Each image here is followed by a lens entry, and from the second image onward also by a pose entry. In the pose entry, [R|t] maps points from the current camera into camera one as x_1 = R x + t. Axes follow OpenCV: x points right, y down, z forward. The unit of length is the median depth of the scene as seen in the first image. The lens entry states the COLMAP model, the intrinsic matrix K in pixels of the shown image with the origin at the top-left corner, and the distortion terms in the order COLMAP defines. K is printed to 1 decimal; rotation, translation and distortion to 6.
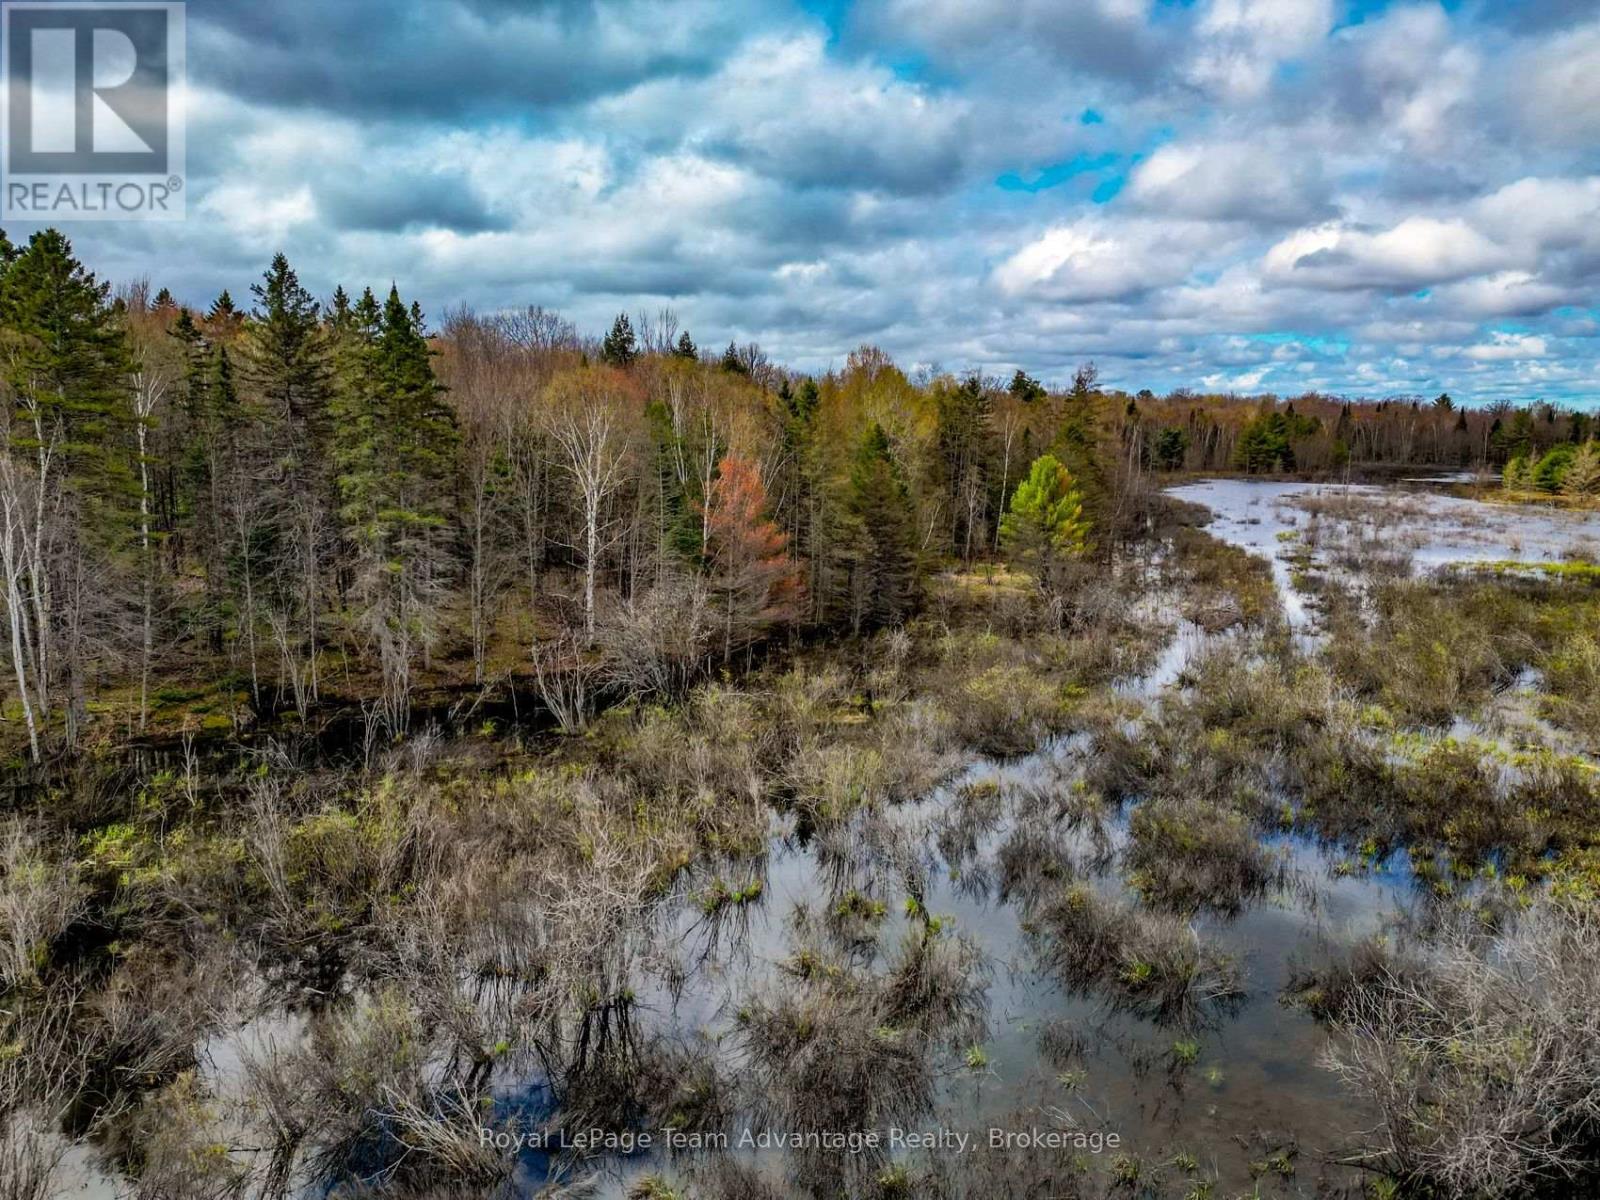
lens RADIAL K [[1131.5, 0, 805.9], [0, 1131.5, 593.7], [0, 0, 1]] dist [0.080715, -0.085268]
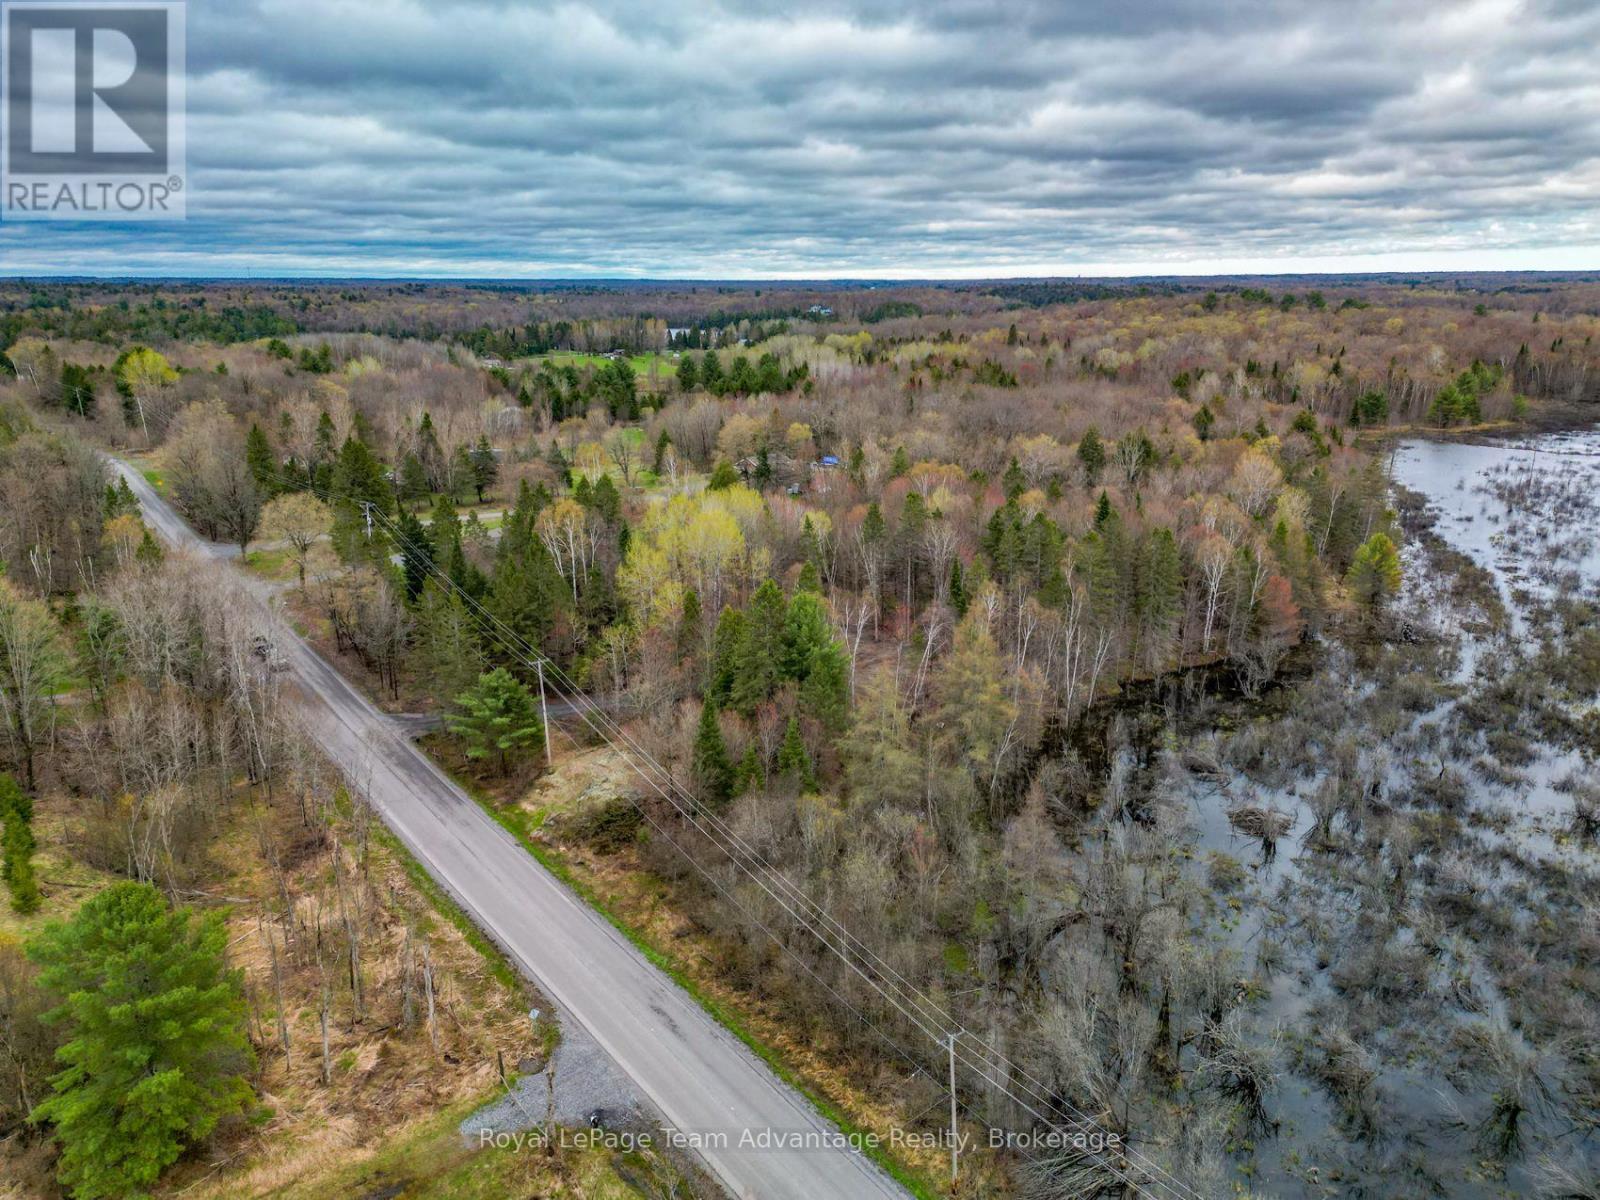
lens RADIAL K [[1111.1, 0, 788.4], [0, 1111.1, 607.2], [0, 0, 1]] dist [0.073316, -0.073304]
pose [[0.993532, 0.005708, -0.113406, -0.668939], [0.008789, 0.991873, 0.126928, -0.299796], [0.113209, -0.127104, 0.985408, -1.179596]]
